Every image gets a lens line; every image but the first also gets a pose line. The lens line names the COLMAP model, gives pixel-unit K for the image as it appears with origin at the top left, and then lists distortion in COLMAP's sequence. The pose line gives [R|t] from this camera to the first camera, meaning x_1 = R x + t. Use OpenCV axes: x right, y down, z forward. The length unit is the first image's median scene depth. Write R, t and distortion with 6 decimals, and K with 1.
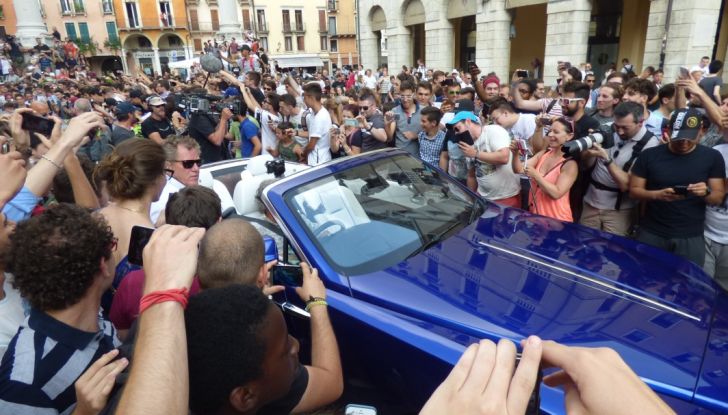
lens RADIAL K [[446.6, 0, 364.4], [0, 446.6, 203.8], [0, 0, 1]] dist [-0.008118, 0.000128]
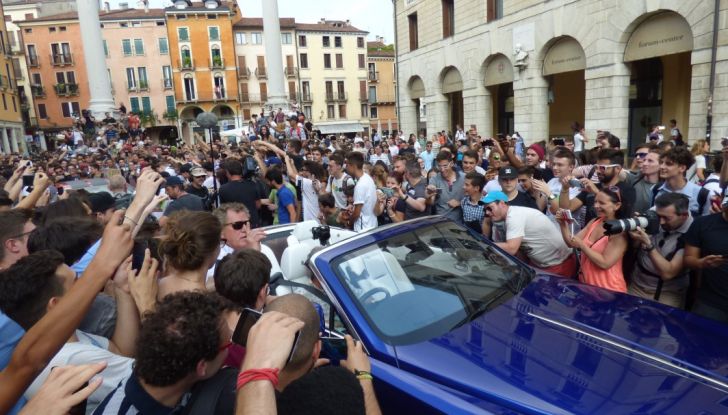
lens RADIAL K [[446.1, 0, 364.0], [0, 446.1, 207.5], [0, 0, 1]] dist [-0.012004, 0.004850]
pose [[0.996141, -0.001716, -0.087754, -0.002255], [-0.009644, 0.991616, -0.128859, -0.002391], [0.087239, 0.129208, 0.987773, -0.005559]]
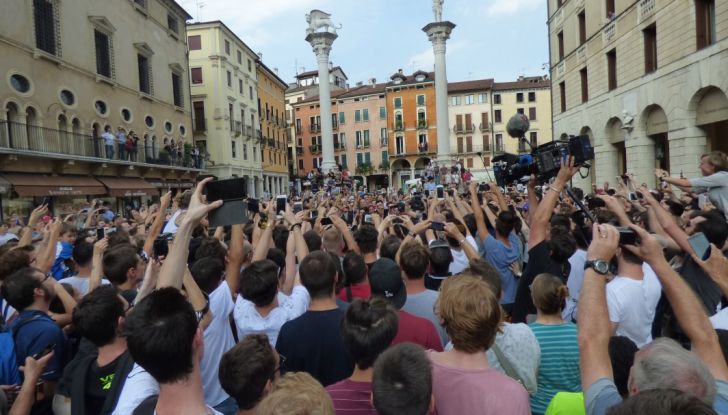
lens RADIAL K [[447.5, 0, 362.0], [0, 447.5, 206.9], [0, 0, 1]] dist [-0.007823, -0.003022]
pose [[0.837014, 0.018664, -0.546863, 0.341740], [-0.145493, 0.971032, -0.189547, 0.086817], [0.527484, 0.238218, 0.815483, -0.337974]]
